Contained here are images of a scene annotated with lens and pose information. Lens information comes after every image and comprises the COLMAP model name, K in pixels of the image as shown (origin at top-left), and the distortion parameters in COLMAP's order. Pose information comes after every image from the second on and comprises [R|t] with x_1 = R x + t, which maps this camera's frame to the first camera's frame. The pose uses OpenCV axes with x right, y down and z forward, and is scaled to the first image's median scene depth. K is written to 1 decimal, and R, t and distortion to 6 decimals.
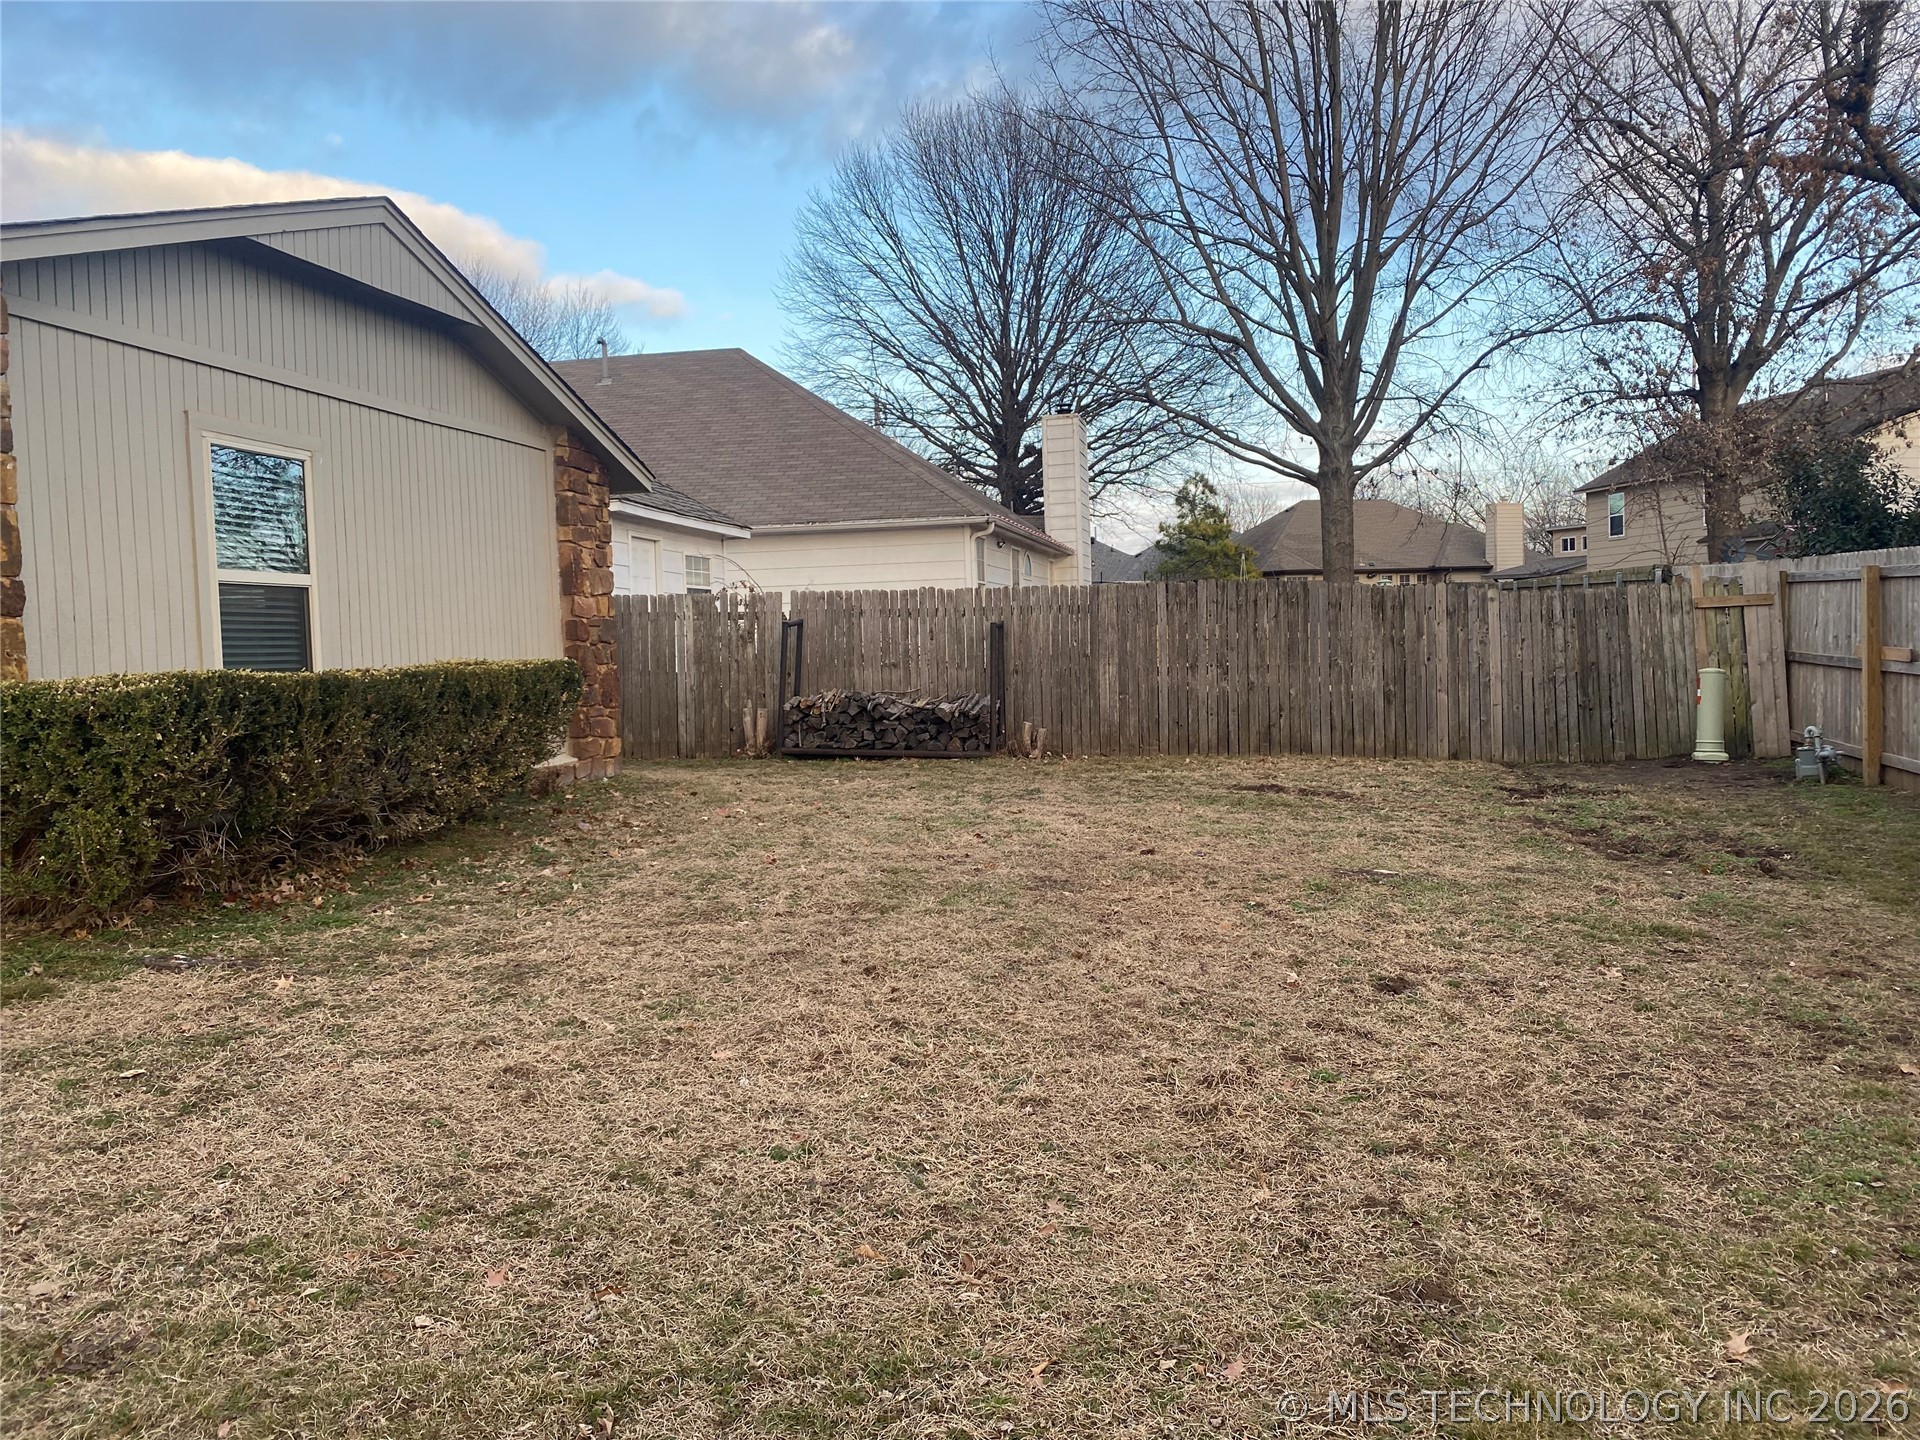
lens RADIAL K [[1454.7, 0, 959.8], [0, 1454.7, 716.8], [0, 0, 1]] dist [0.011600, 0.004567]
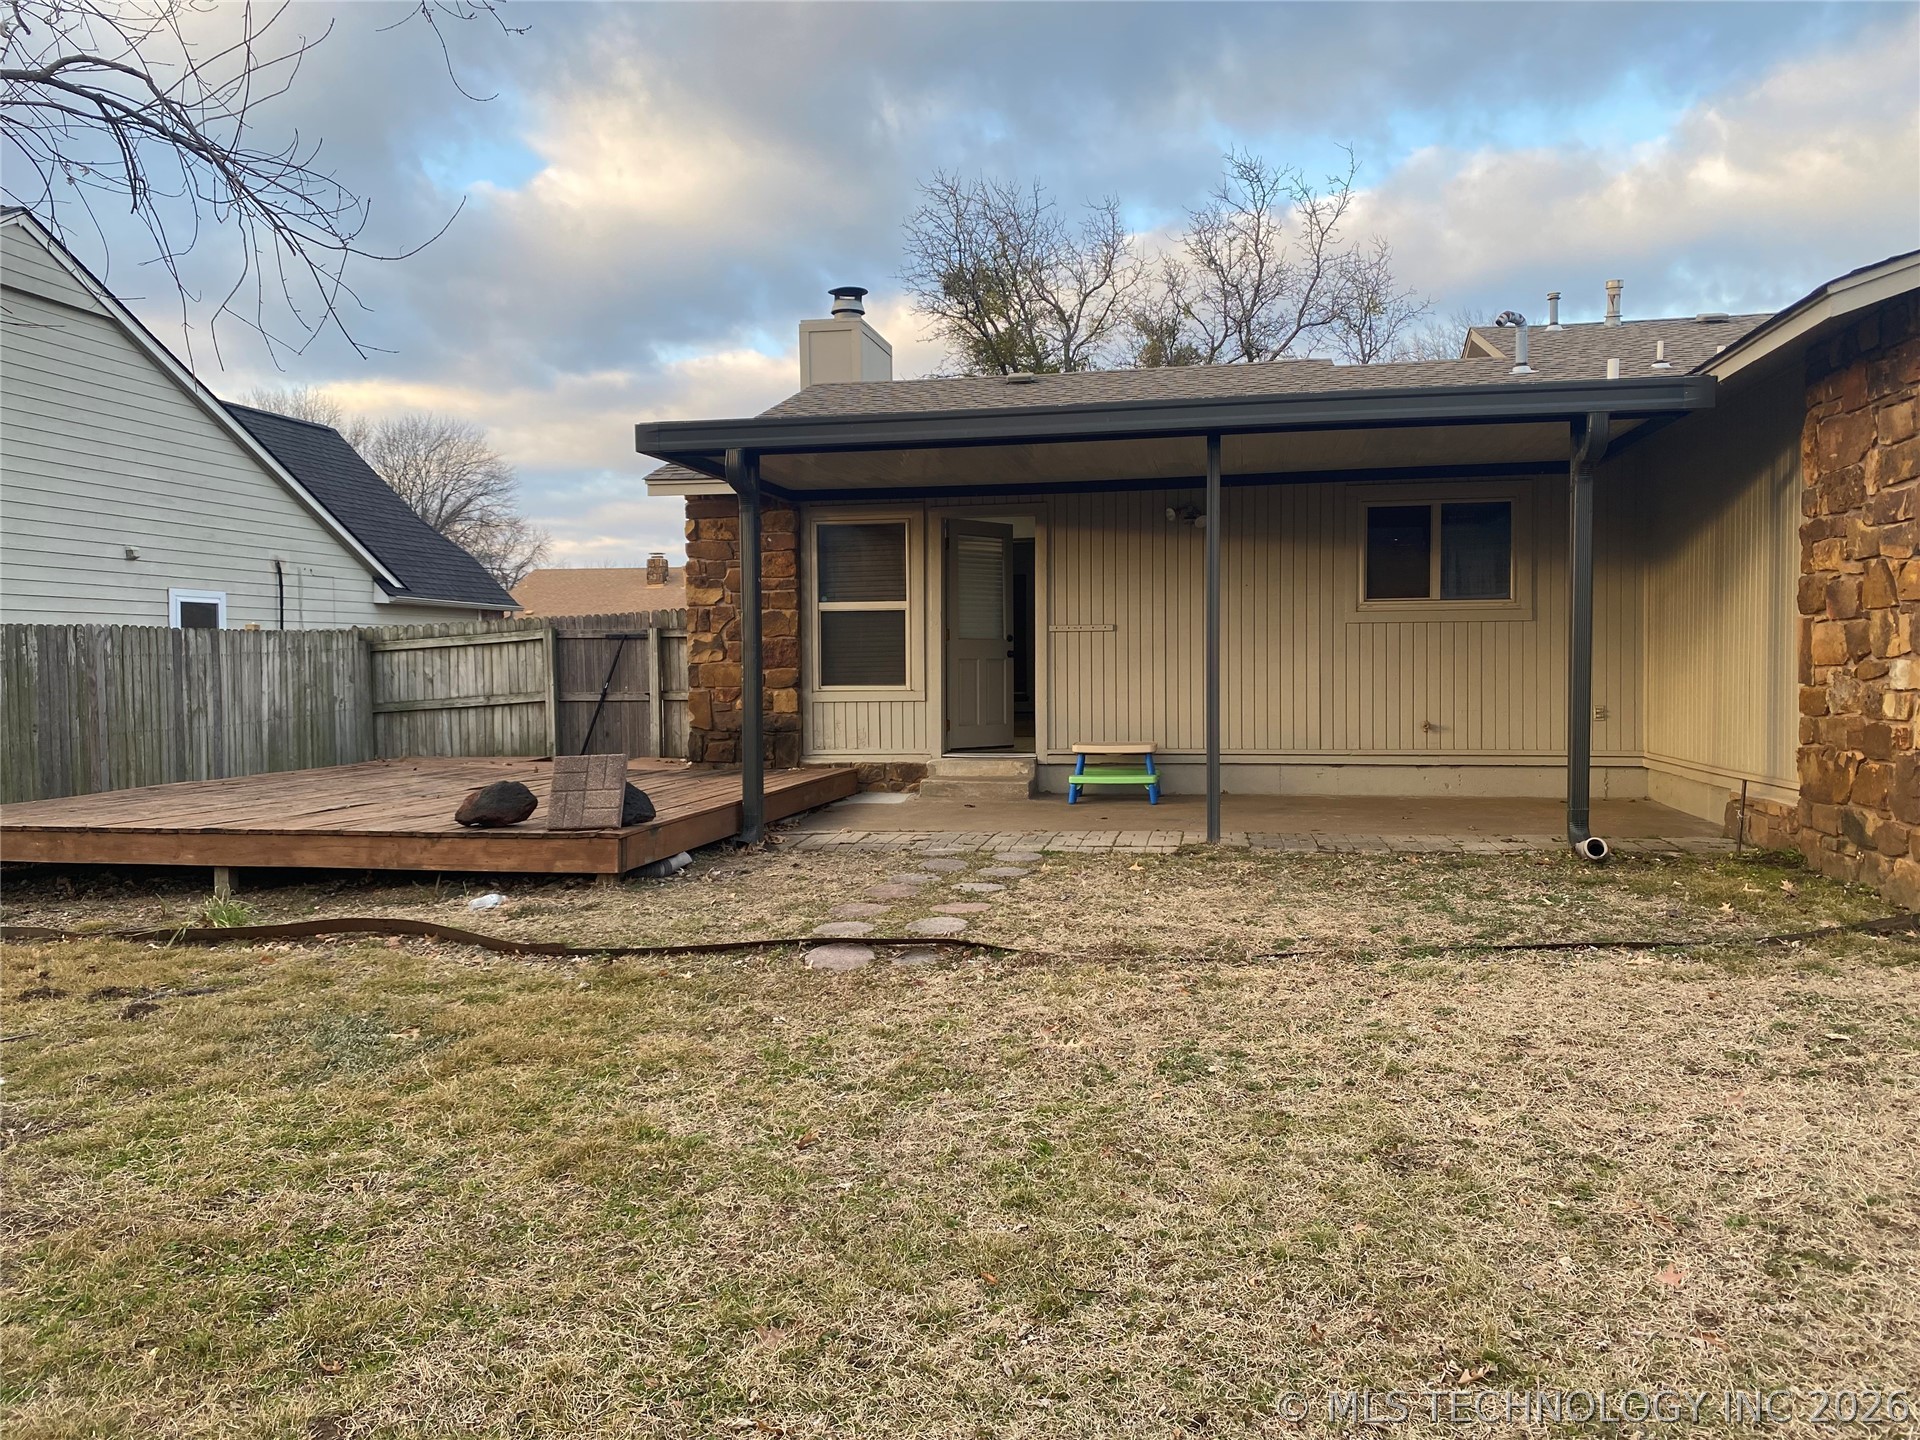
lens RADIAL K [[1454.7, 0, 960.2], [0, 1454.7, 719.5], [0, 0, 1]] dist [0.011600, 0.004567]
pose [[0.012528, 0.071554, -0.997358, 0.622685], [-0.036263, 0.996813, 0.071060, -0.048393], [0.999264, 0.035277, 0.015082, 0.461731]]
